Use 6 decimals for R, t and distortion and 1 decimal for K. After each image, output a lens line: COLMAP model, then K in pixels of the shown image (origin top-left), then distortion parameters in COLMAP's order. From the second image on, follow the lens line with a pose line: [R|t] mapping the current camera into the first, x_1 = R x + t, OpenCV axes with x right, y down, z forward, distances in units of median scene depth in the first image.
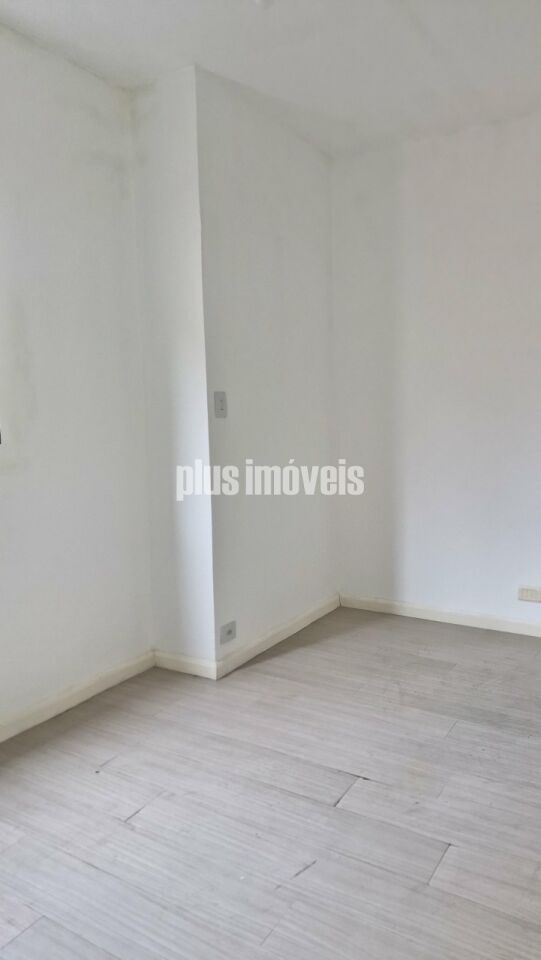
lens RADIAL K [[670.1, 0, 270.4], [0, 670.1, 480.0], [0, 0, 1]] dist [0.036301, -0.031053]
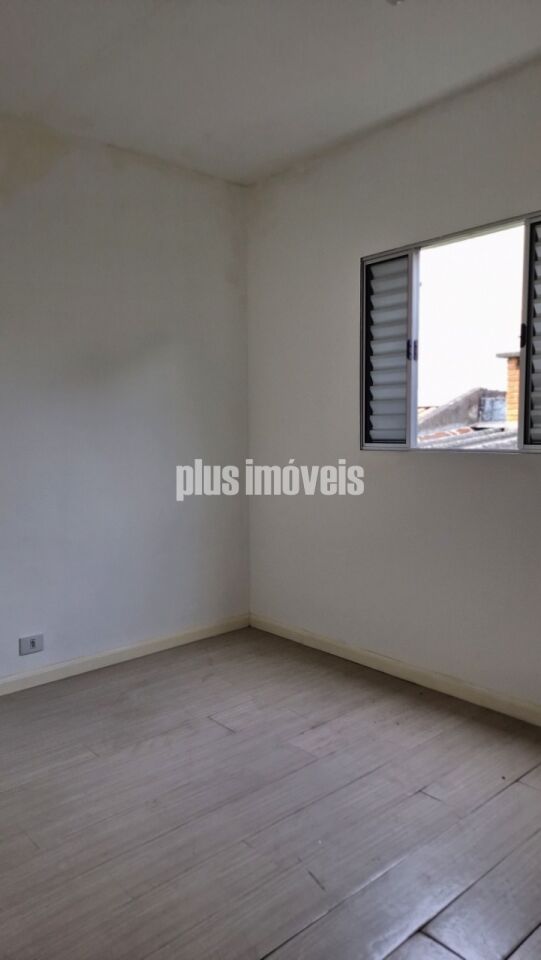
lens RADIAL K [[670.1, 0, 269.4], [0, 670.1, 480.0], [0, 0, 1]] dist [0.036301, -0.031053]
pose [[-0.289833, 0.088724, -0.952956, 0.854358], [-0.100107, 0.987422, 0.122380, -0.101510], [0.951827, 0.130867, -0.277305, 1.010306]]
